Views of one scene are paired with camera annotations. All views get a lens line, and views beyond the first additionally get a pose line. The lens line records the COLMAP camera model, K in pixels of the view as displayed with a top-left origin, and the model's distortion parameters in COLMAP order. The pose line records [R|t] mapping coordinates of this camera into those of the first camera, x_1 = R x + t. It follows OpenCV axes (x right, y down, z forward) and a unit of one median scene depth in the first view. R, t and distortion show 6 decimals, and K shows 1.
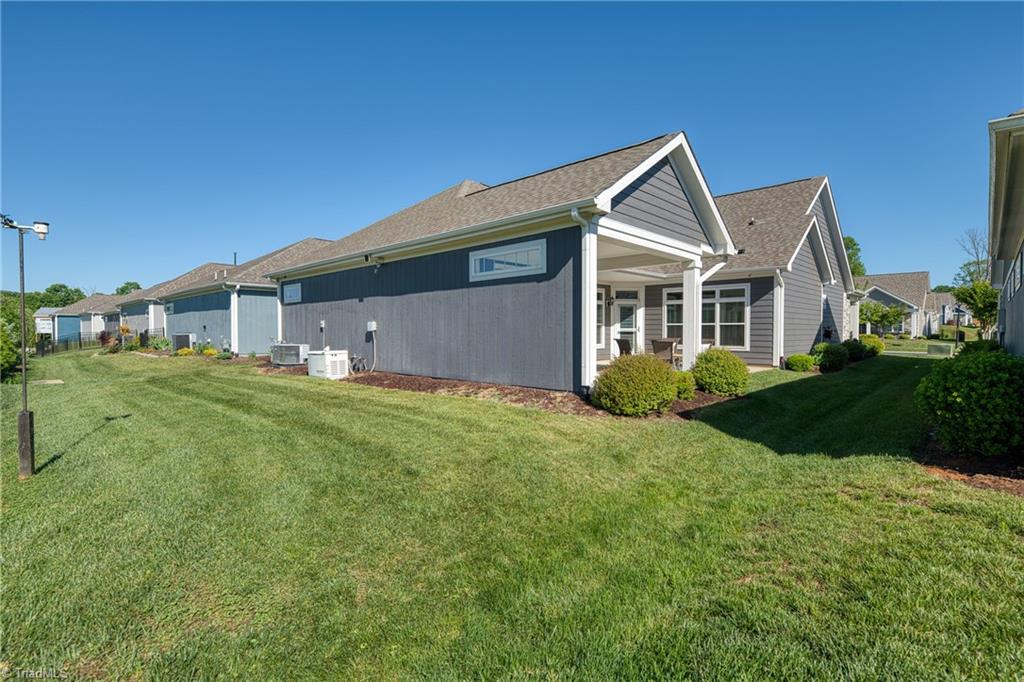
lens RADIAL K [[495.4, 0, 507.2], [0, 495.4, 344.6], [0, 0, 1]] dist [-0.021056, -0.000305]
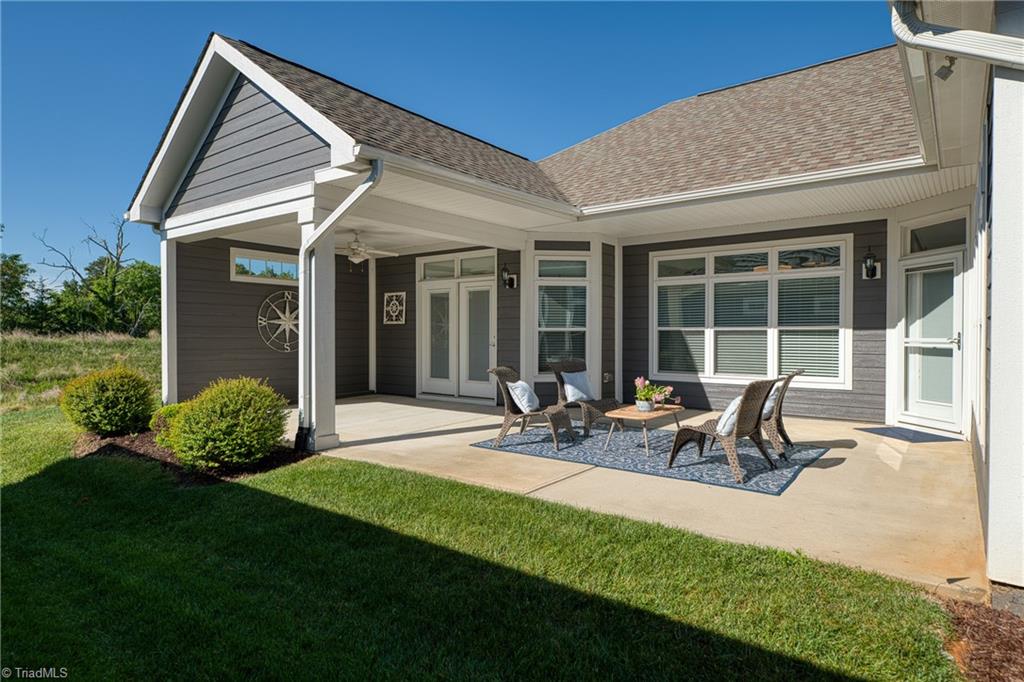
lens RADIAL K [[570.3, 0, 512.5], [0, 570.3, 338.7], [0, 0, 1]] dist [0.004331, 0.000325]
pose [[0.111944, 0.002867, -0.993710, 0.606413], [-0.023925, 0.999714, 0.000190, -0.026480], [0.993427, 0.023753, 0.111980, 0.698001]]
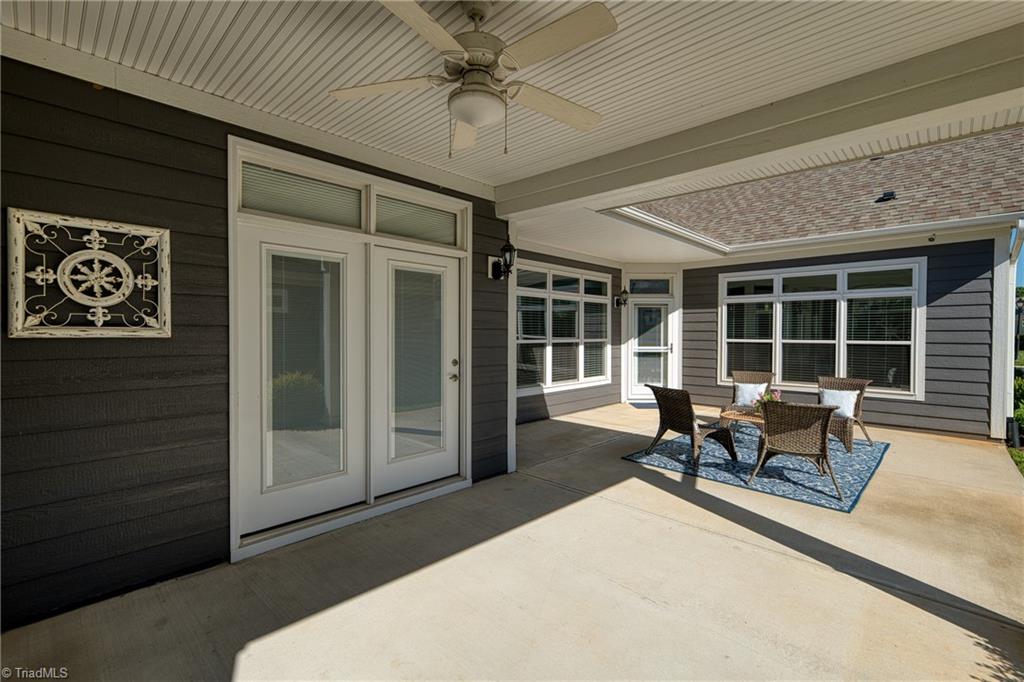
lens RADIAL K [[456.4, 0, 513.1], [0, 456.4, 346.1], [0, 0, 1]] dist [0.012842, -0.000188]
pose [[0.999946, -0.001366, 0.010259, 0.084426], [0.001308, 0.999983, 0.005680, -0.037654], [-0.010267, -0.005666, 0.999931, 0.499257]]
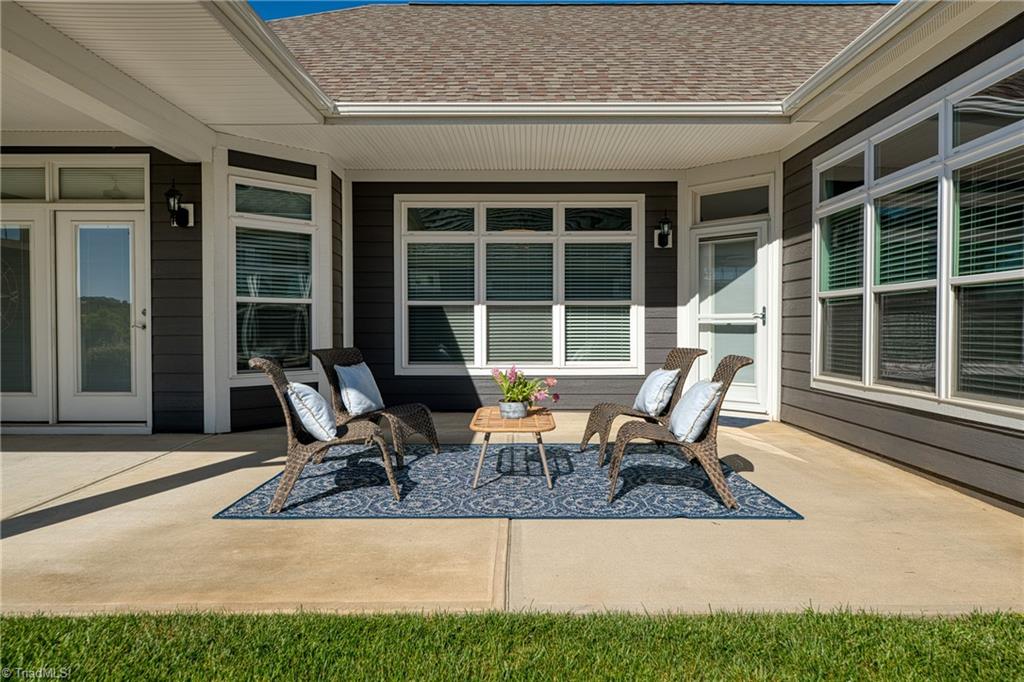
lens RADIAL K [[665.7, 0, 515.8], [0, 665.7, 344.0], [0, 0, 1]] dist [0.000915, -0.004164]
pose [[0.693684, 0.012607, -0.720169, 0.459602], [-0.013637, 0.999897, 0.004368, -0.014721], [0.720151, 0.006791, 0.693784, 0.636741]]
